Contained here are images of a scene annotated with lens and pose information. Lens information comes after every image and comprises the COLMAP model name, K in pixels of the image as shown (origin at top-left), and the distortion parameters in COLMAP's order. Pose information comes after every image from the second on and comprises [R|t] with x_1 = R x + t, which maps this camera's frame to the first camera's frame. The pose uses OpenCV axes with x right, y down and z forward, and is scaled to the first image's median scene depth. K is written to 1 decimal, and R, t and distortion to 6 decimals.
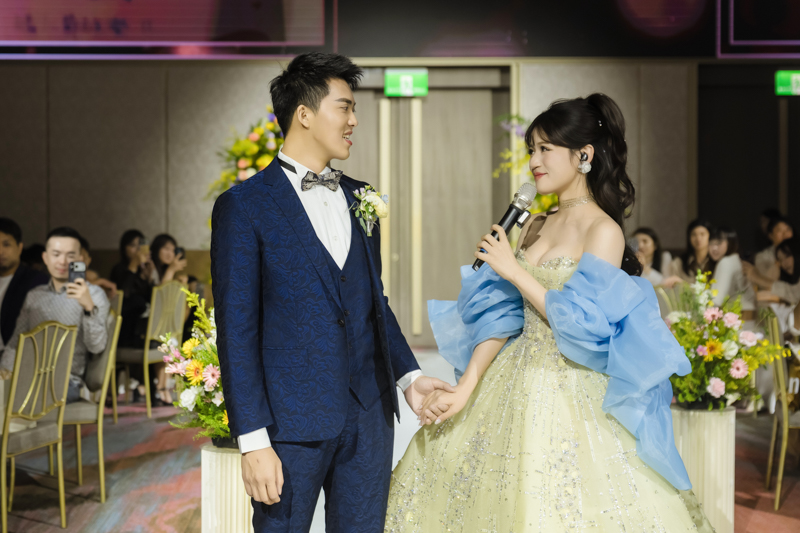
lens RADIAL K [[1279.8, 0, 398.6], [0, 1279.8, 271.4], [0, 0, 1]] dist [0.050152, 0.000000]
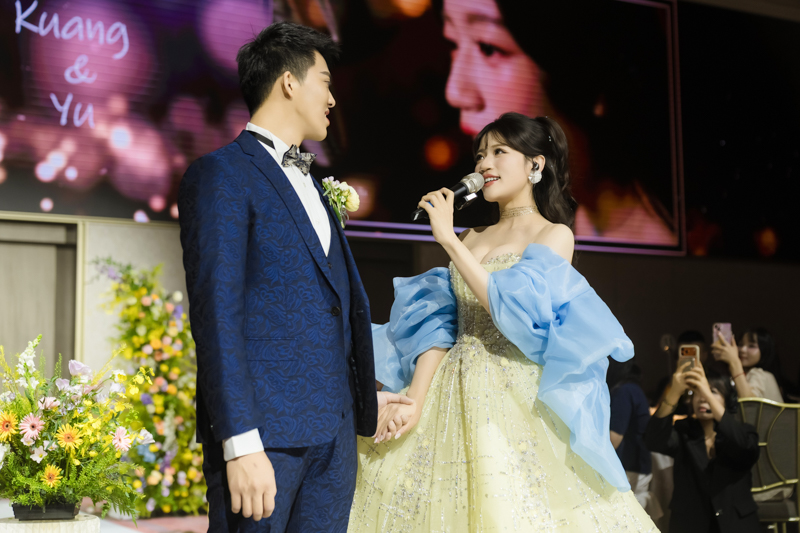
lens RADIAL K [[1144.3, 0, 423.5], [0, 1144.3, 241.7], [0, 0, 1]] dist [0.087723, 0.000000]
pose [[0.919992, 0.053216, 0.388308, -0.164768], [0.009164, 0.987548, -0.157050, 0.065083], [-0.391830, 0.148043, 0.908049, 0.136006]]
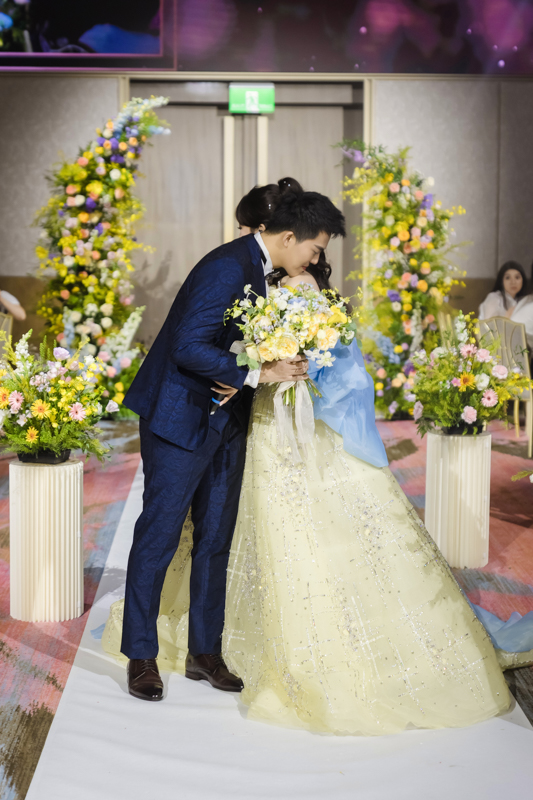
lens RADIAL K [[1394.0, 0, 278.3], [0, 1394.0, 382.6], [0, 0, 1]] dist [0.032091, 0.000000]
pose [[0.999792, 0.004946, 0.019784, 0.053846], [-0.006108, 0.998232, 0.059121, -0.009710], [-0.019457, -0.059230, 0.998055, -0.221044]]
